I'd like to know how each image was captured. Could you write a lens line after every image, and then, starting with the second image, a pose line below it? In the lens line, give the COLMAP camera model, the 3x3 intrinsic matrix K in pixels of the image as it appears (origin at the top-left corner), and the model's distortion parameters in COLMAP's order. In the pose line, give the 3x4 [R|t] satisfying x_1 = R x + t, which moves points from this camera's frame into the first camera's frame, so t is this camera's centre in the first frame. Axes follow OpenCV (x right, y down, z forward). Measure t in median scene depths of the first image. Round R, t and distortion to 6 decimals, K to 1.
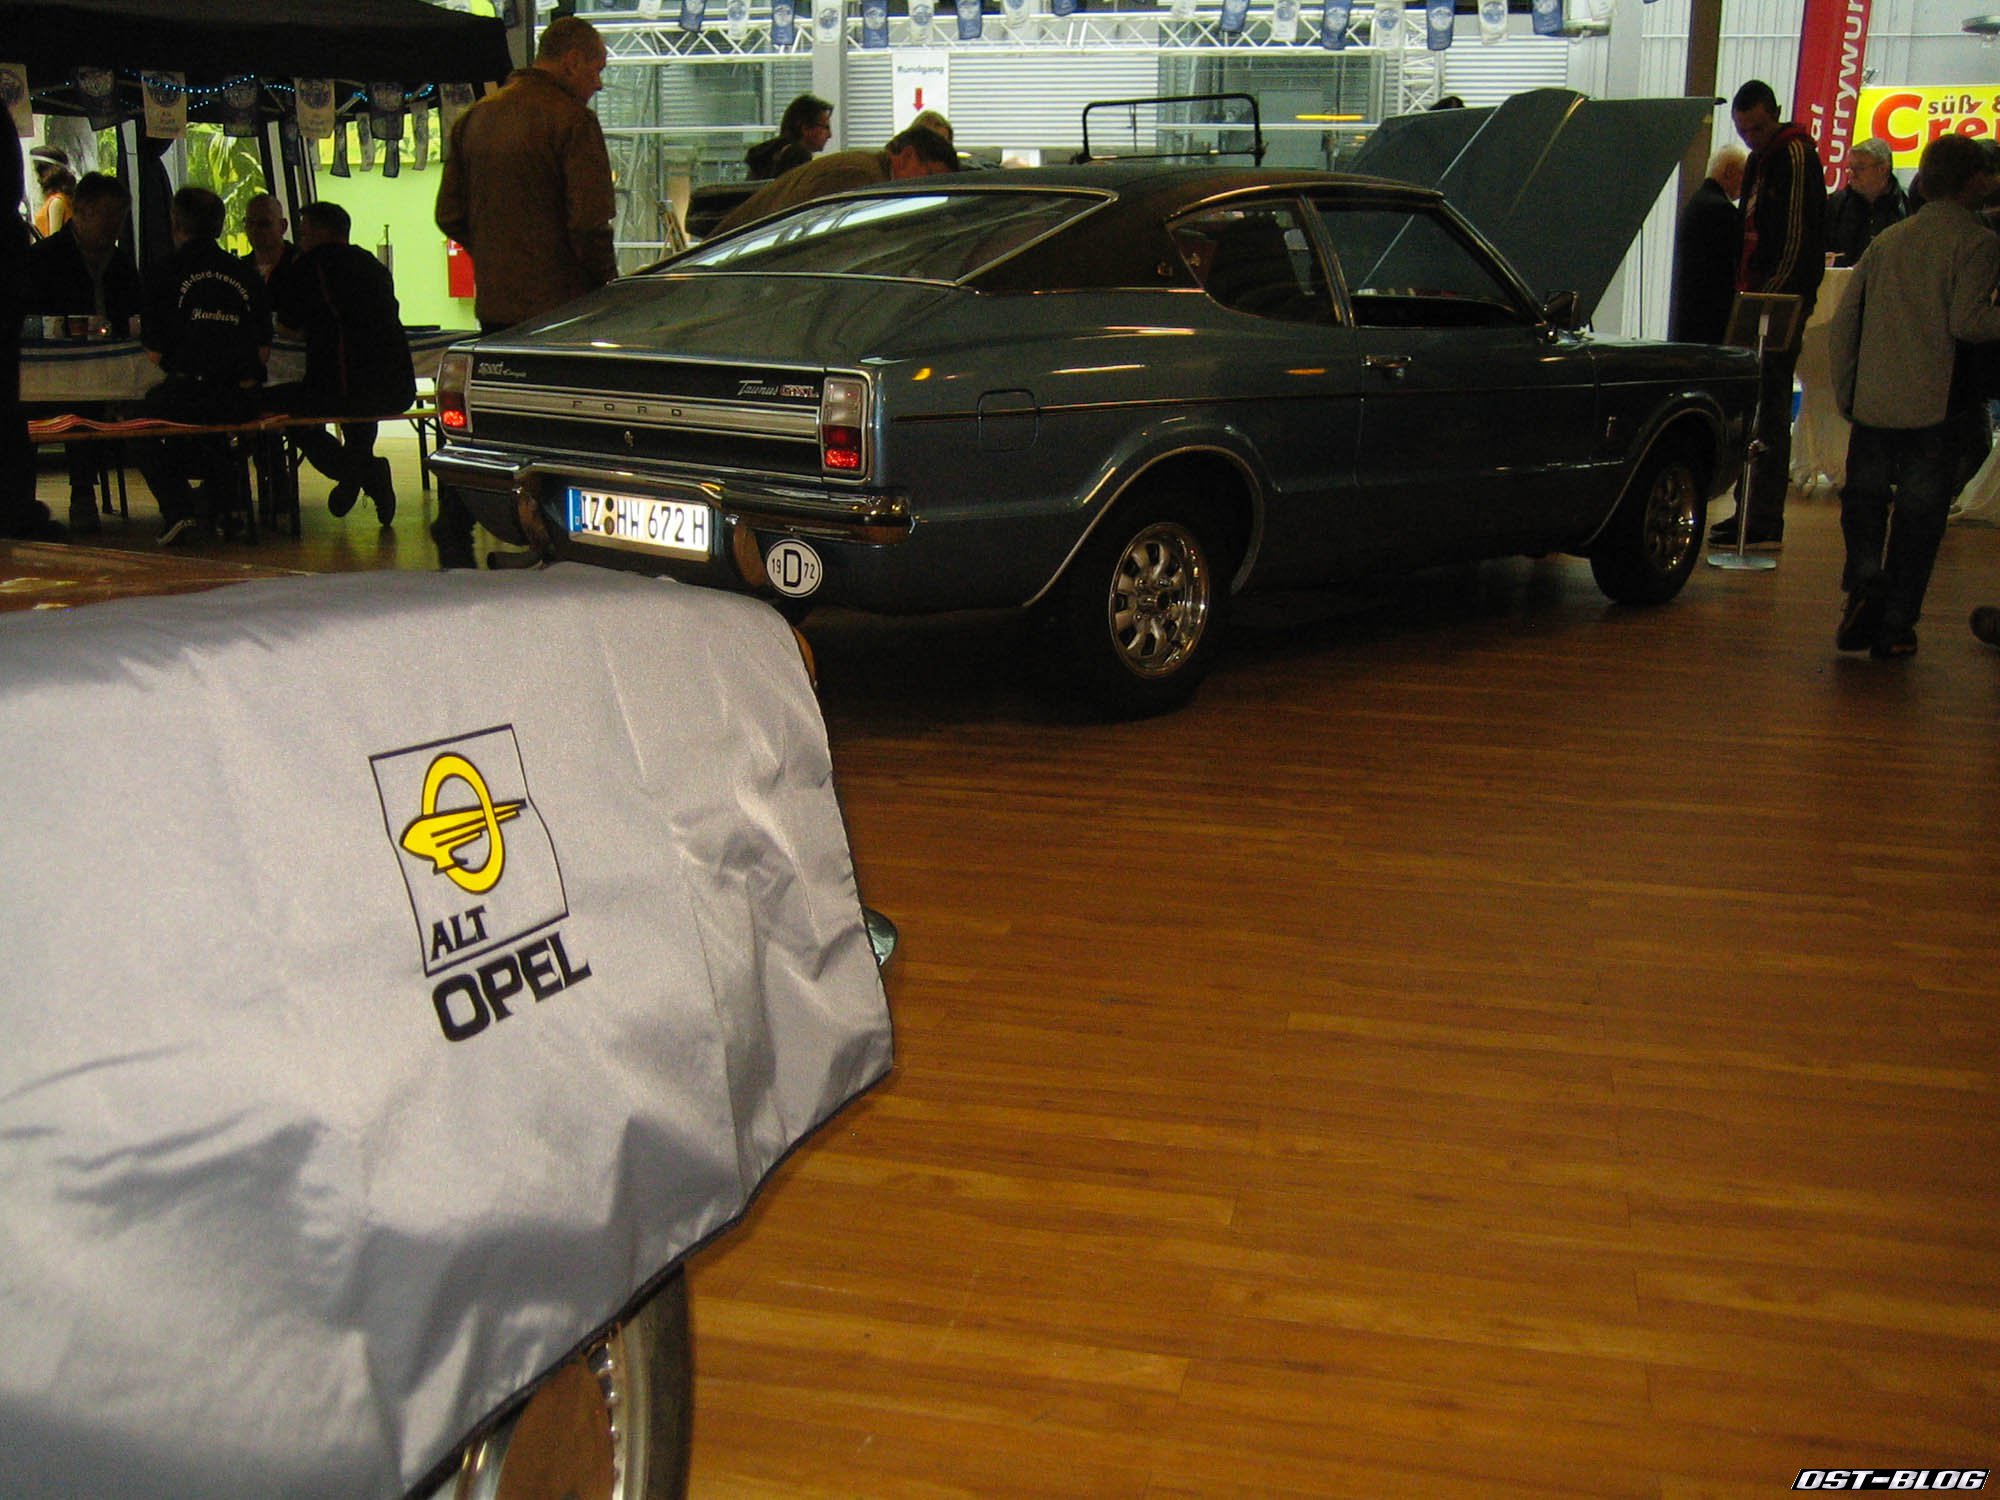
lens RADIAL K [[2071.9, 0, 1000.0], [0, 2071.9, 750.0], [0, 0, 1]] dist [-0.166313, 0.223815]
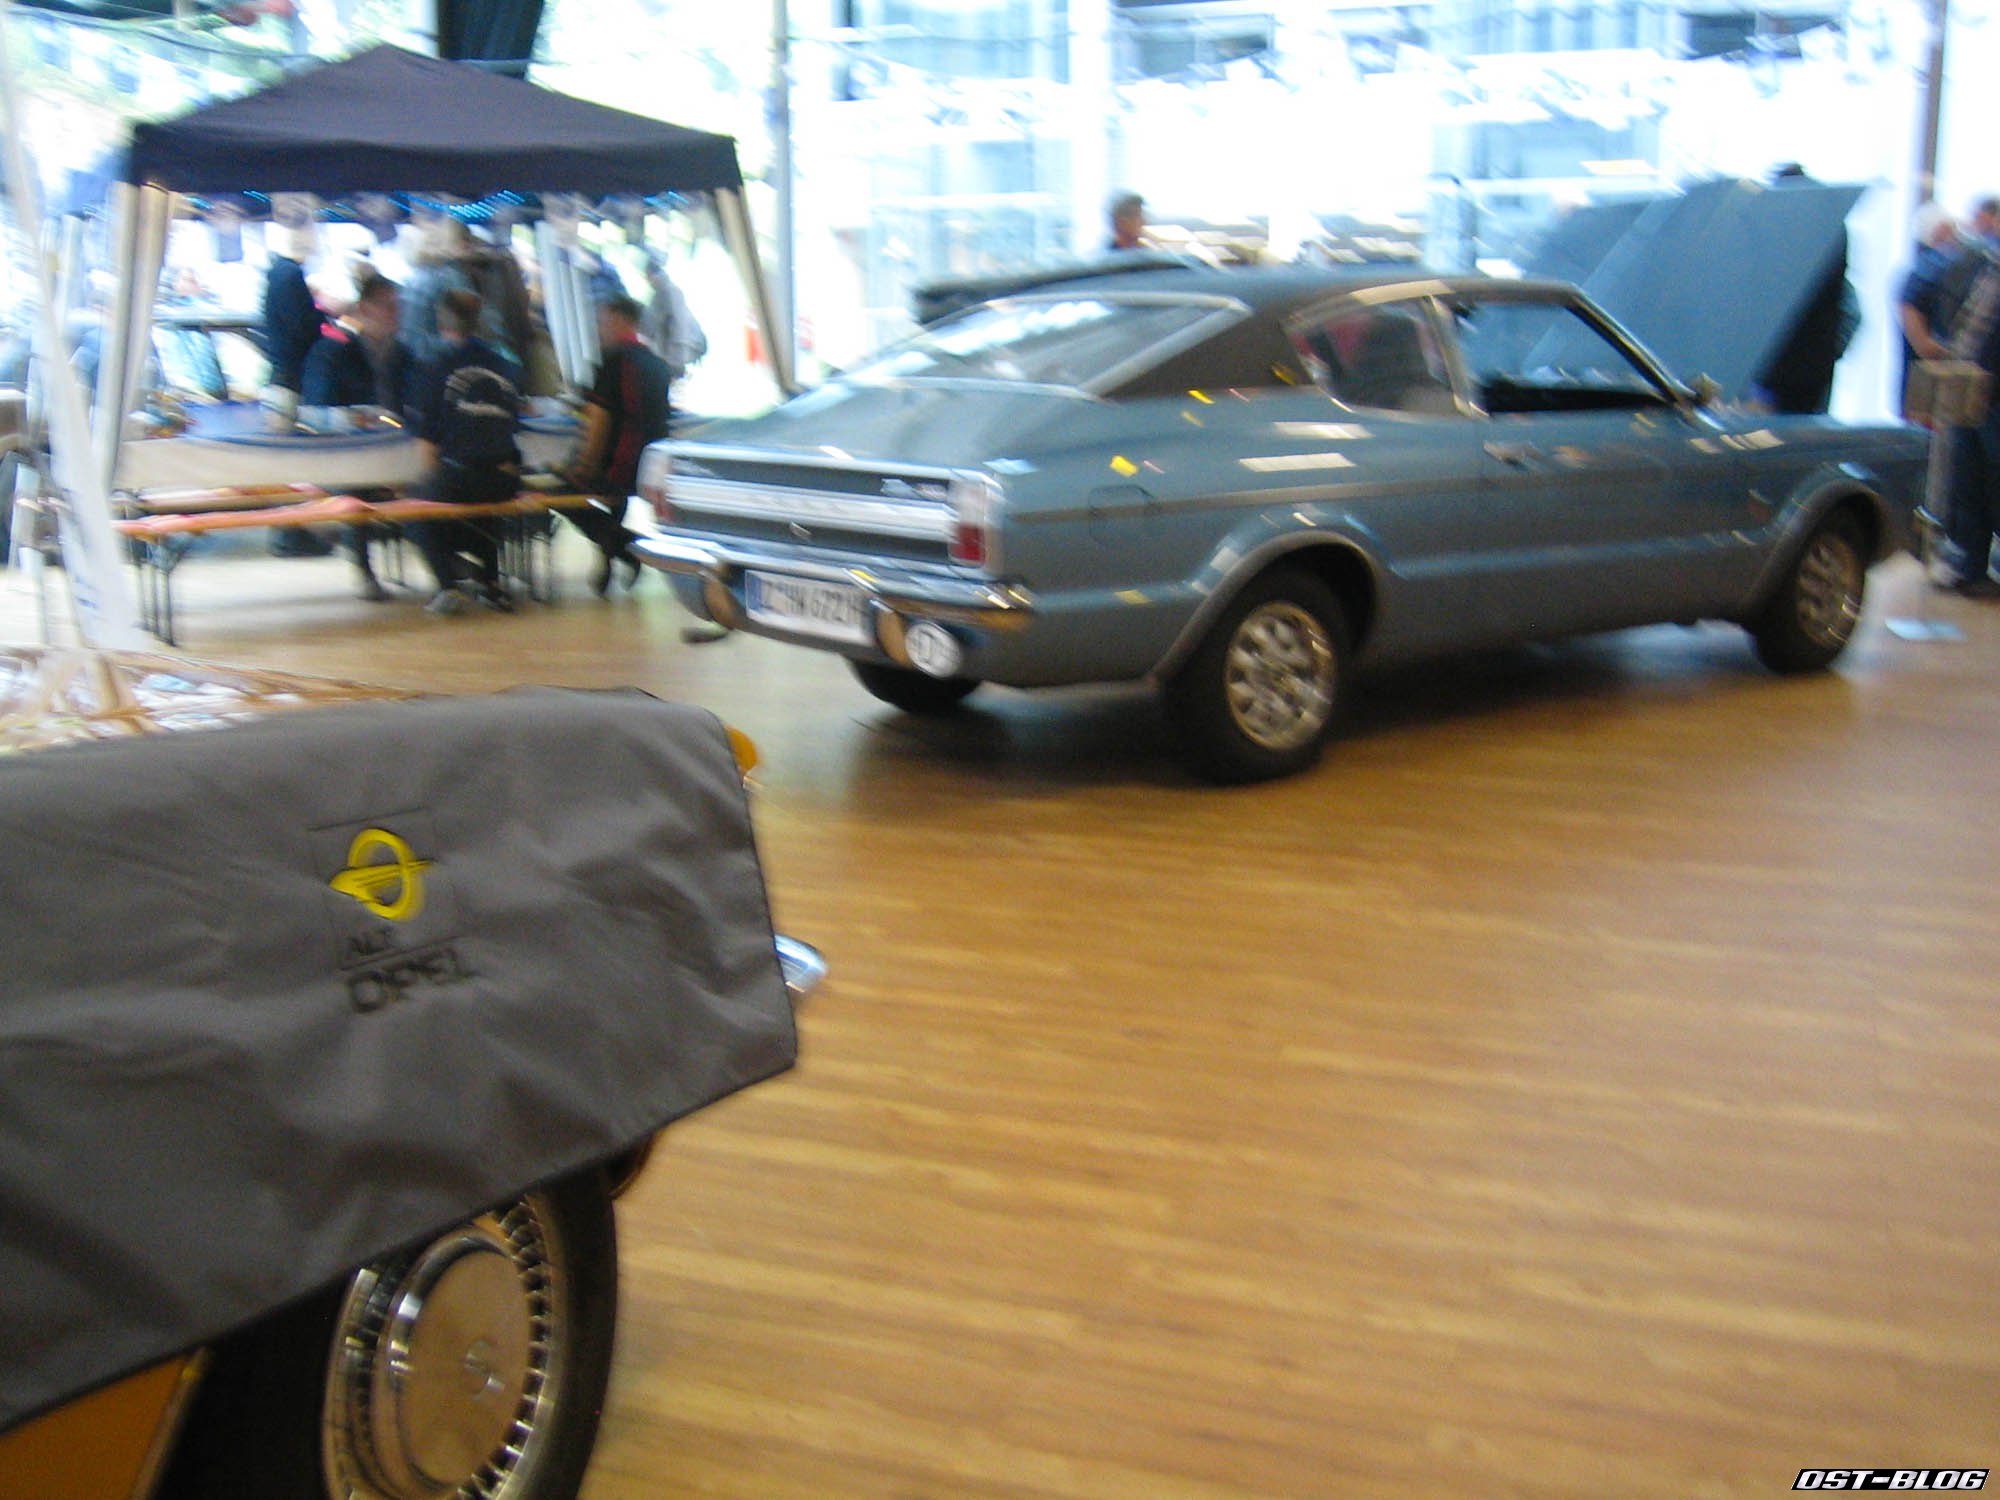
lens RADIAL K [[2071.9, 0, 1000.0], [0, 2071.9, 750.0], [0, 0, 1]] dist [-0.166313, 0.223815]
pose [[0.989681, 0.005923, -0.143168, 0.192449], [-0.009595, 0.999642, -0.024968, -0.010436], [0.142969, 0.026084, 0.989383, -0.208399]]
